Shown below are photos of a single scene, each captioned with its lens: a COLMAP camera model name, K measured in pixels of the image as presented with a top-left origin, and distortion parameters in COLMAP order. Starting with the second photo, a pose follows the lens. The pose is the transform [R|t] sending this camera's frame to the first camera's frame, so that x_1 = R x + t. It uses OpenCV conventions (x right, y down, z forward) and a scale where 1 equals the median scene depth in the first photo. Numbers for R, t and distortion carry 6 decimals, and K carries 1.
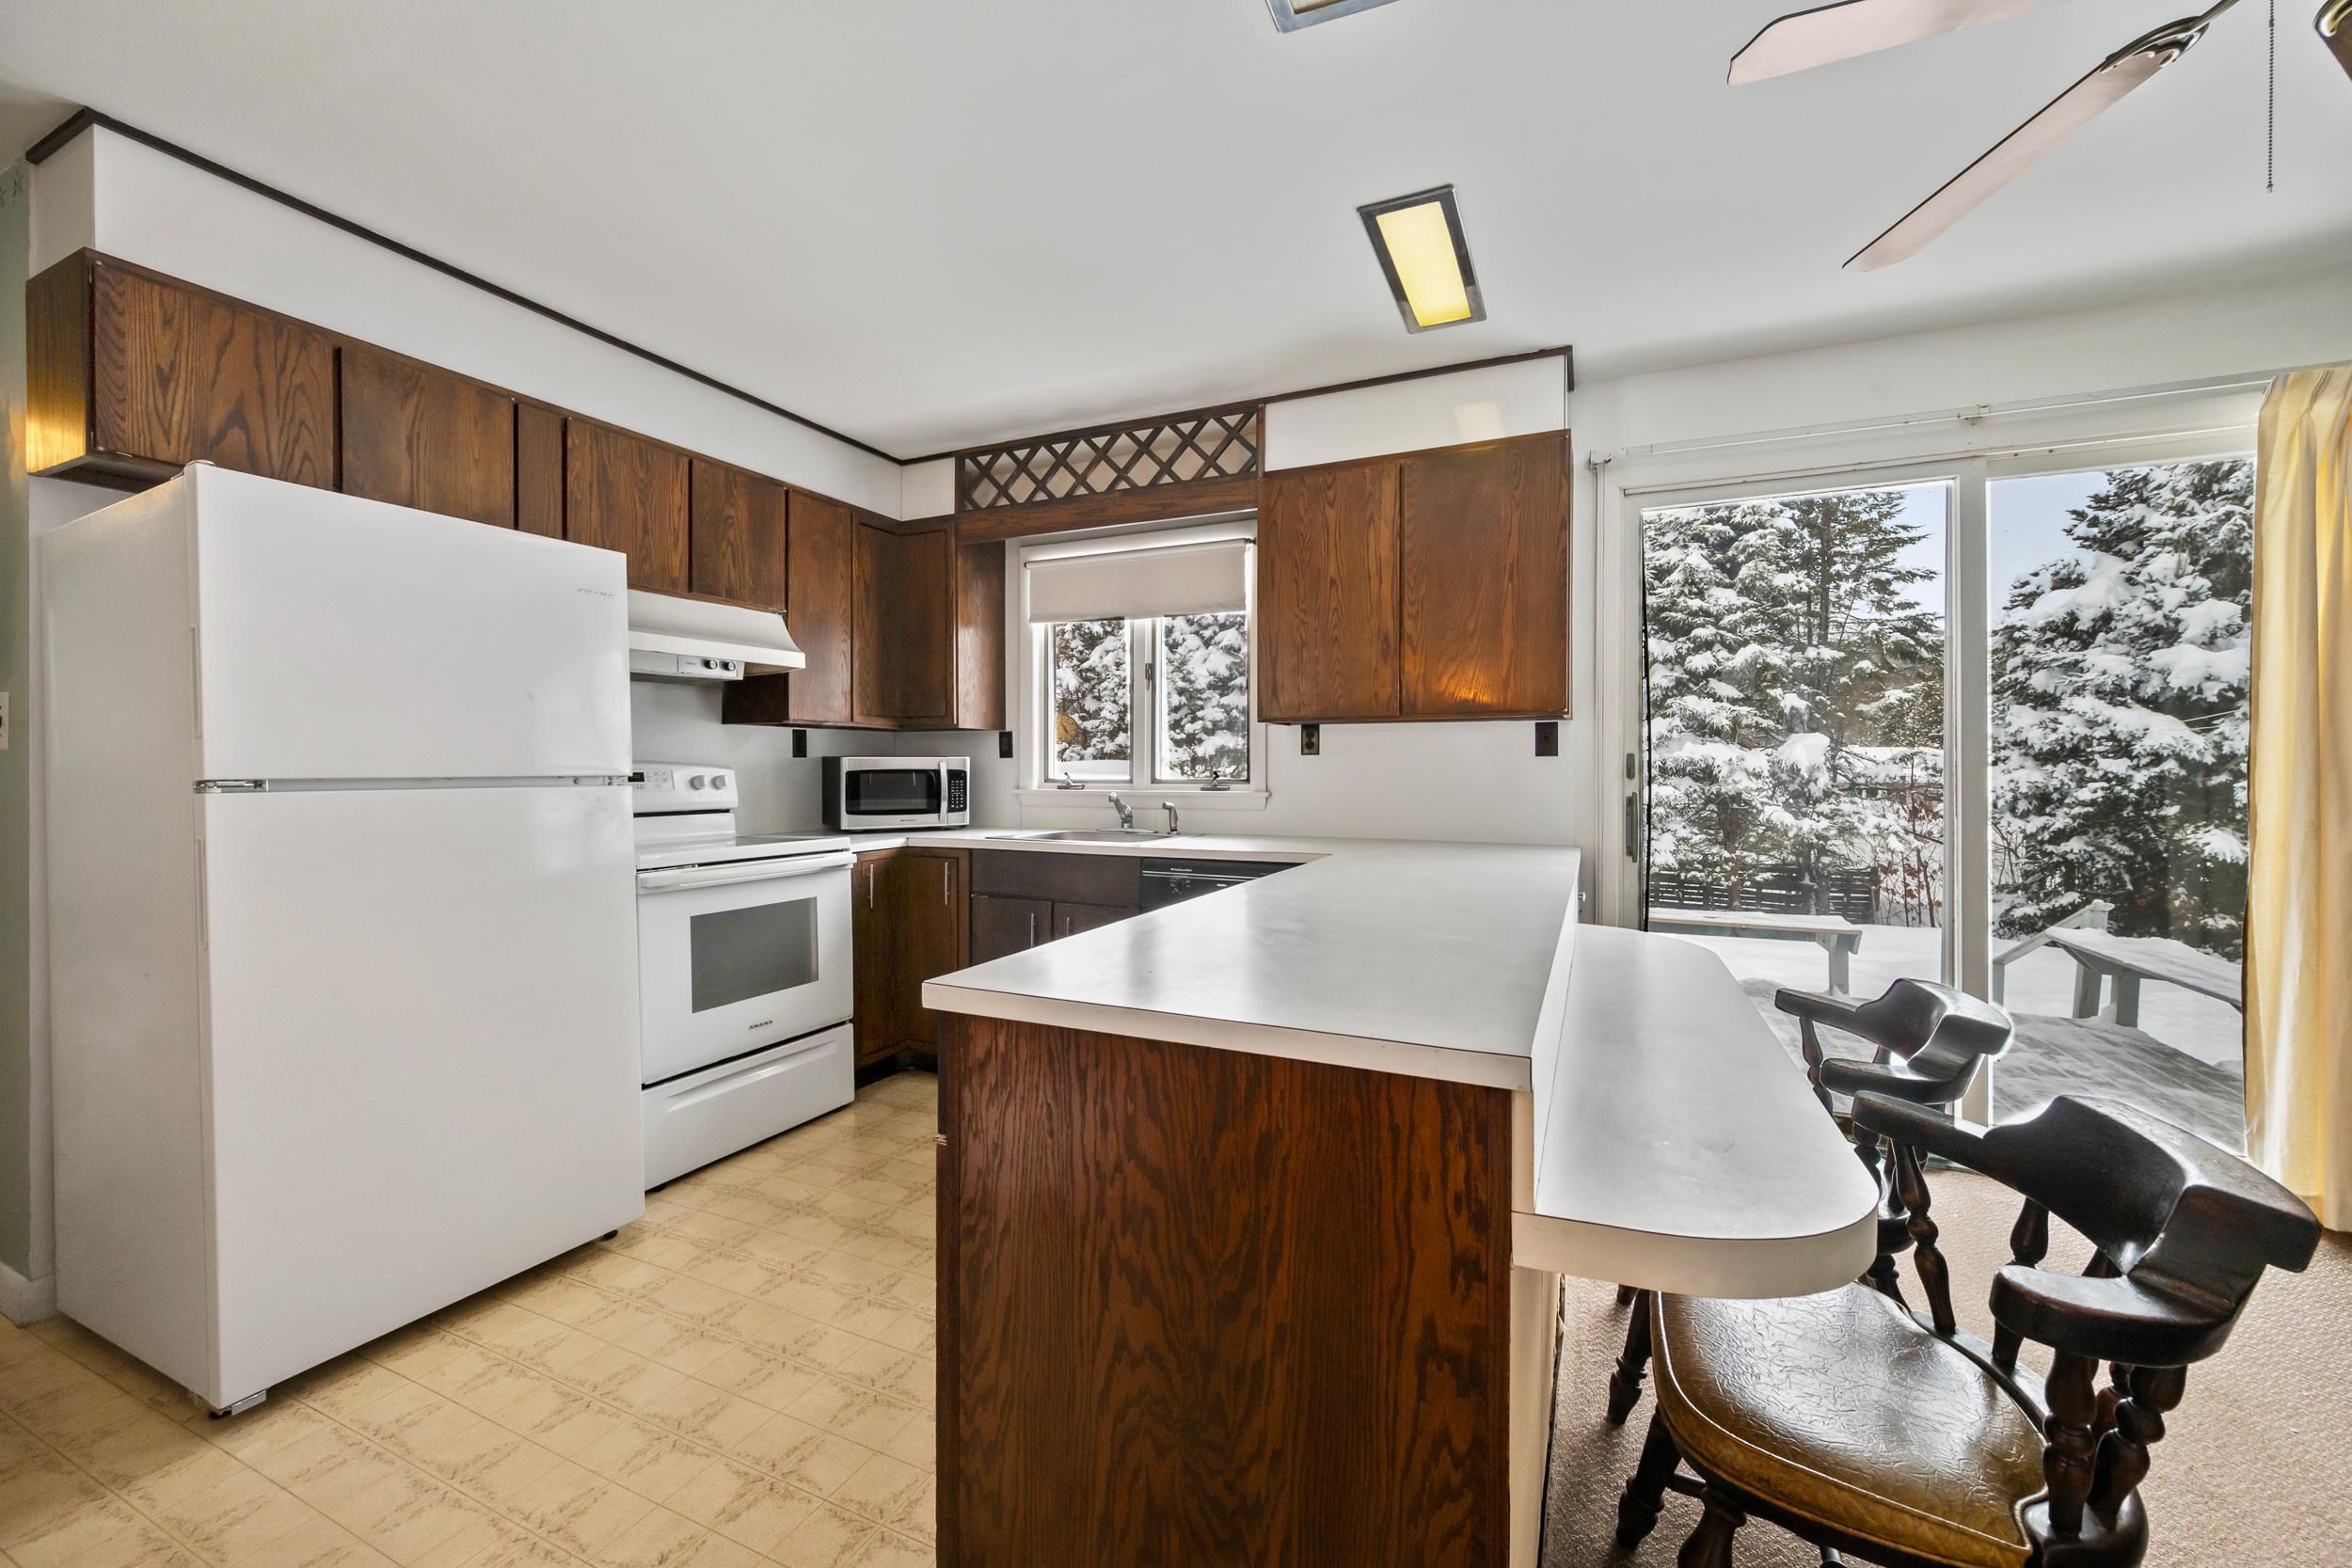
lens RADIAL K [[934.6, 0, 1178.6], [0, 934.6, 787.9], [0, 0, 1]] dist [-0.002190, 0.000305]
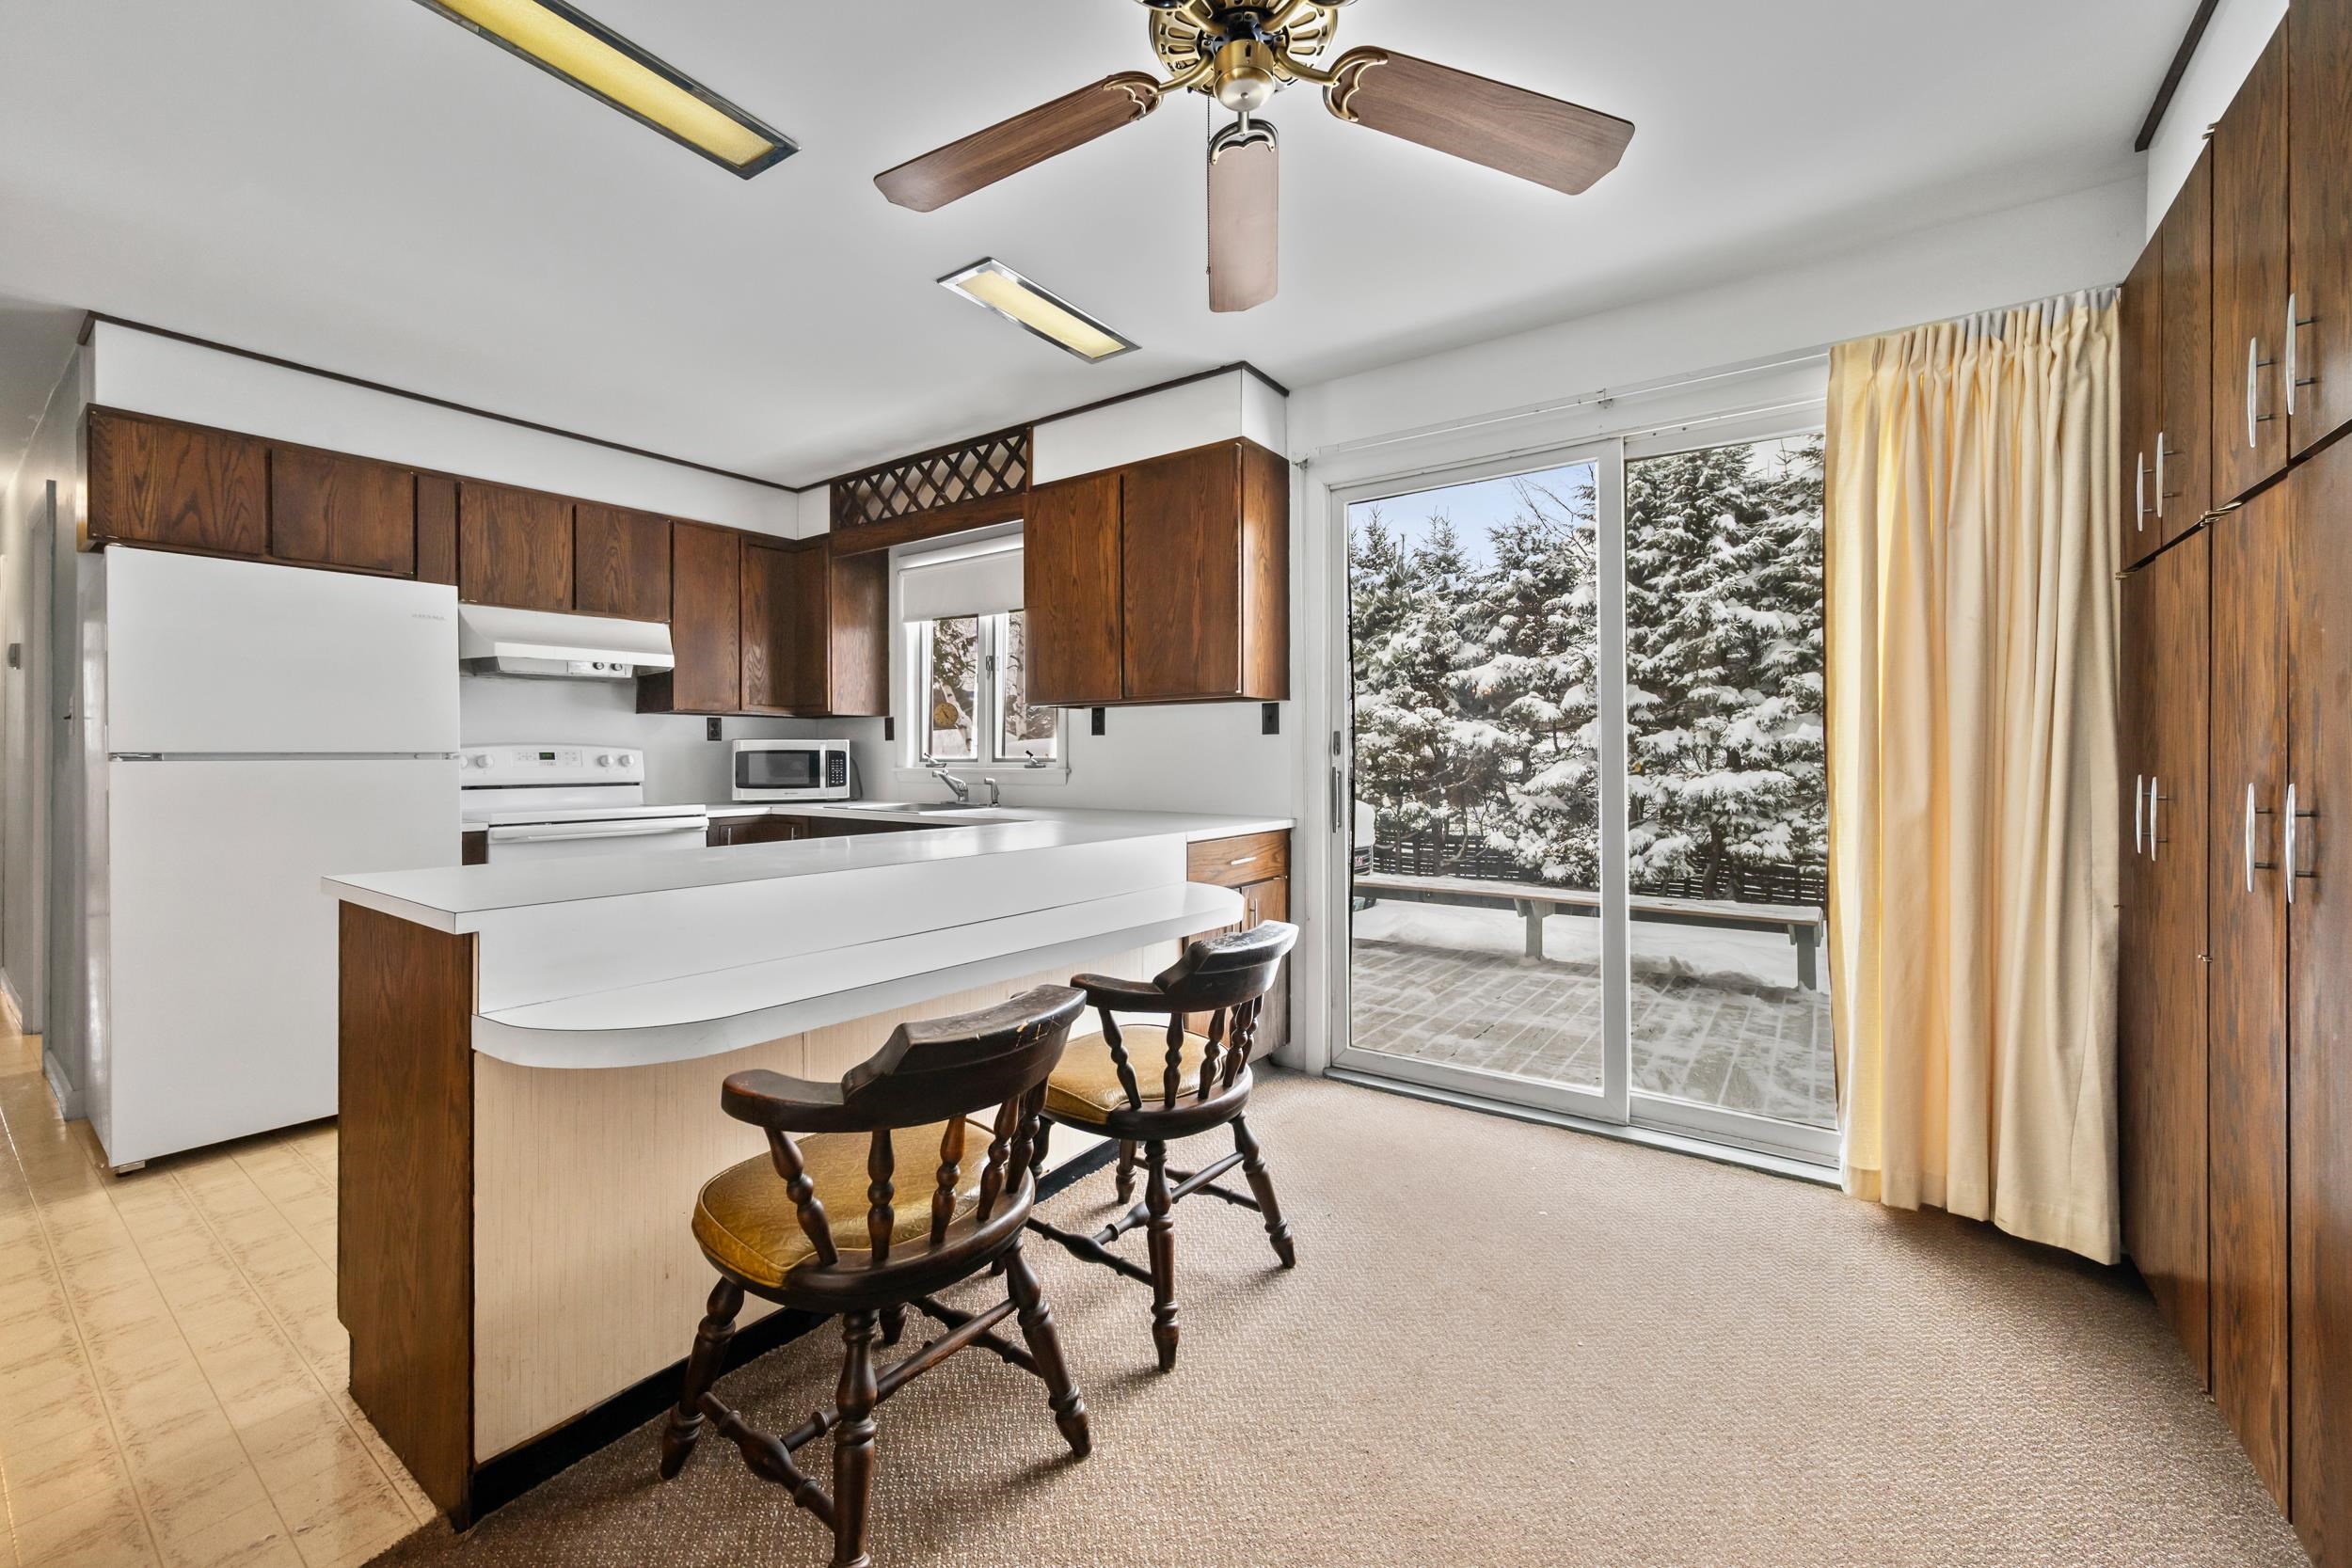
lens RADIAL K [[934.6, 0, 1154.7], [0, 934.6, 765.8], [0, 0, 1]] dist [-0.002190, 0.000305]
pose [[0.981514, -0.000481, -0.191387, 0.449934], [-0.001506, 0.999946, -0.010234, 0.013008], [0.191382, 0.010334, 0.981461, -0.082293]]
